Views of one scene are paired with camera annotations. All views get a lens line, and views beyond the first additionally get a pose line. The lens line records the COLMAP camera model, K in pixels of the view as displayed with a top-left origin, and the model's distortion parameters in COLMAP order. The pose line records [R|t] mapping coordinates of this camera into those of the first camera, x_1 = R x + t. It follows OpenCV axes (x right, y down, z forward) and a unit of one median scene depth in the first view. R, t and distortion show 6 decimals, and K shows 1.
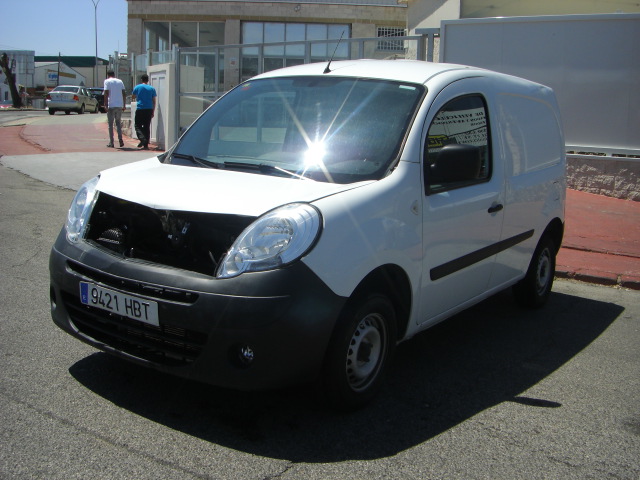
lens RADIAL K [[713.8, 0, 320.0], [0, 713.8, 240.0], [0, 0, 1]] dist [-0.153943, 0.052590]
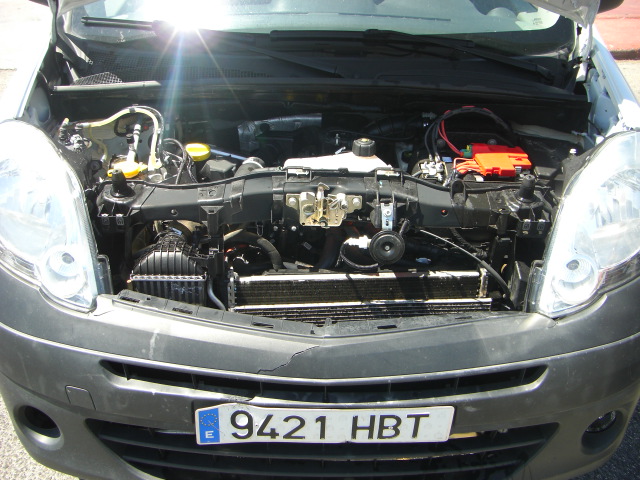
lens RADIAL K [[713.8, 0, 320.0], [0, 713.8, 240.0], [0, 0, 1]] dist [-0.153943, 0.052590]
pose [[0.814864, -0.311590, 0.488783, -0.465531], [0.121225, 0.916195, 0.381958, -0.190040], [-0.566835, -0.251991, 0.784346, 0.665099]]
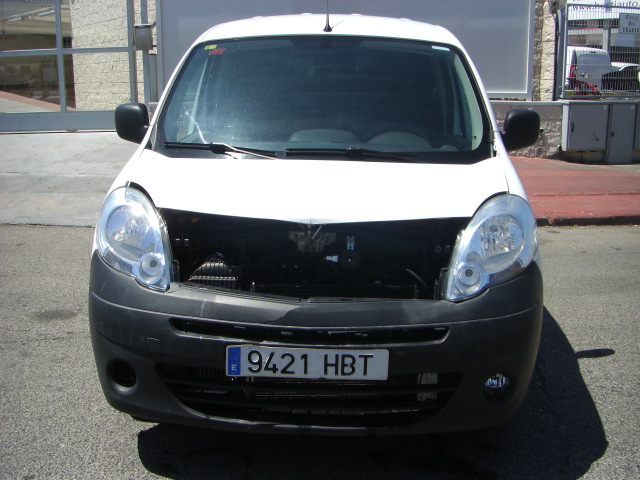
lens RADIAL K [[713.8, 0, 320.0], [0, 713.8, 240.0], [0, 0, 1]] dist [-0.153943, 0.052590]
pose [[0.842585, -0.157748, 0.514942, -0.615751], [0.120135, 0.987102, 0.105816, -0.106495], [-0.524993, -0.027296, 0.850669, 0.378436]]
